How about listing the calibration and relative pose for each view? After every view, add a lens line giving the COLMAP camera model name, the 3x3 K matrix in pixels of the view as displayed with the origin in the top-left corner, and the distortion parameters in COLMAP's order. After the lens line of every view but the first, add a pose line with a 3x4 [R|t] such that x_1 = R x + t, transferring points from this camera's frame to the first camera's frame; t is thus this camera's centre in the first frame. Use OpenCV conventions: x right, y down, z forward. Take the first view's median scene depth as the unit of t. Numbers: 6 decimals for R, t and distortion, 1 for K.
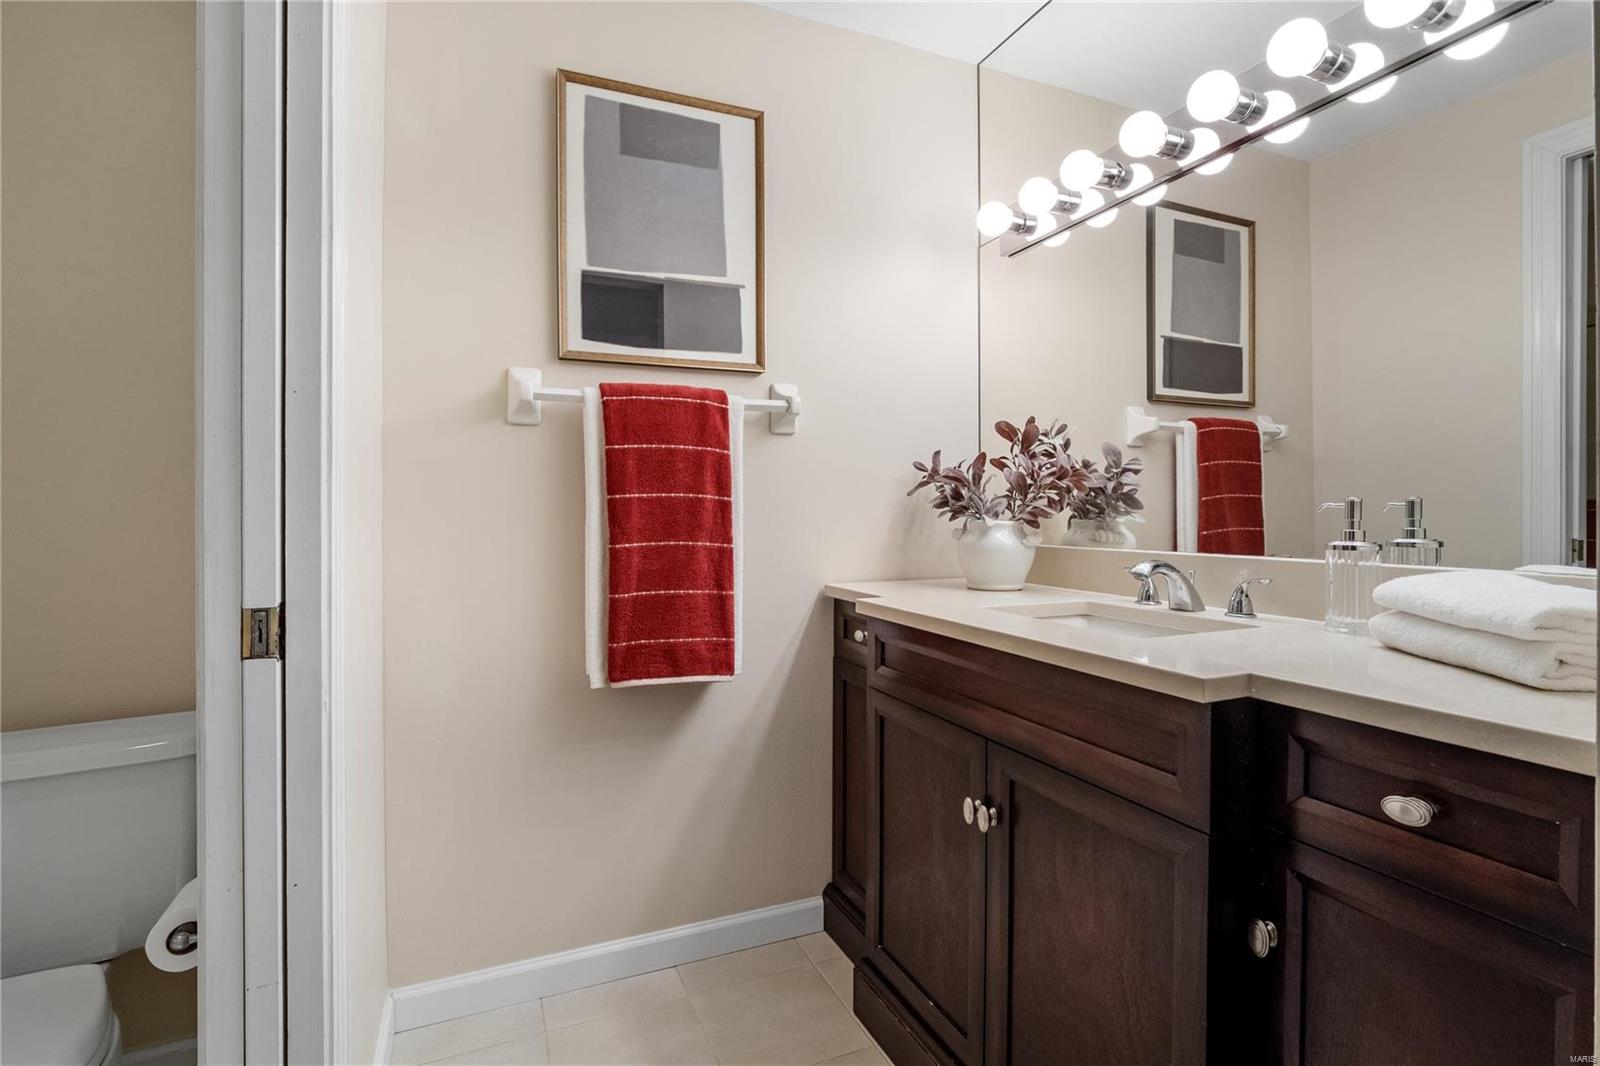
lens RADIAL K [[784.1, 0, 797.7], [0, 784.1, 533.2], [0, 0, 1]] dist [-0.001396, -0.000323]
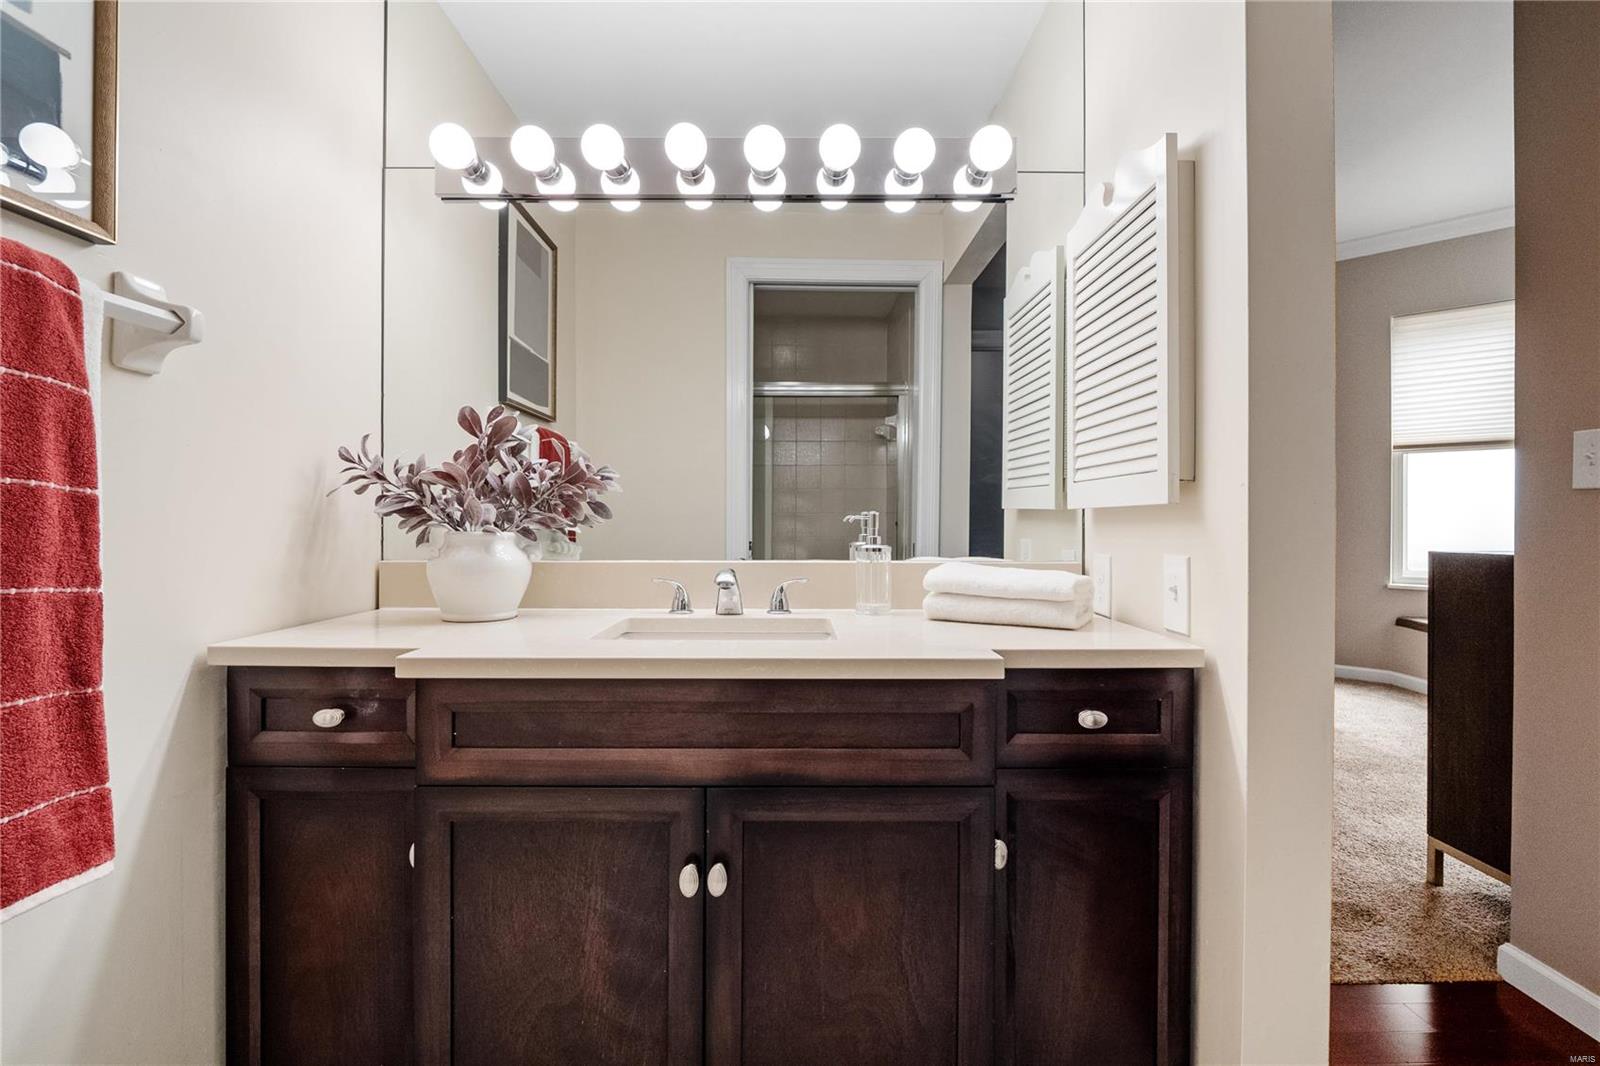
lens RADIAL K [[760.0, 0, 813.0], [0, 760.0, 534.6], [0, 0, 1]] dist [-0.008979, -0.000261]
pose [[0.368876, -0.013745, 0.929377, -0.354905], [0.021071, 0.999757, 0.006423, -0.011736], [-0.929240, 0.017213, 0.369076, 0.430483]]
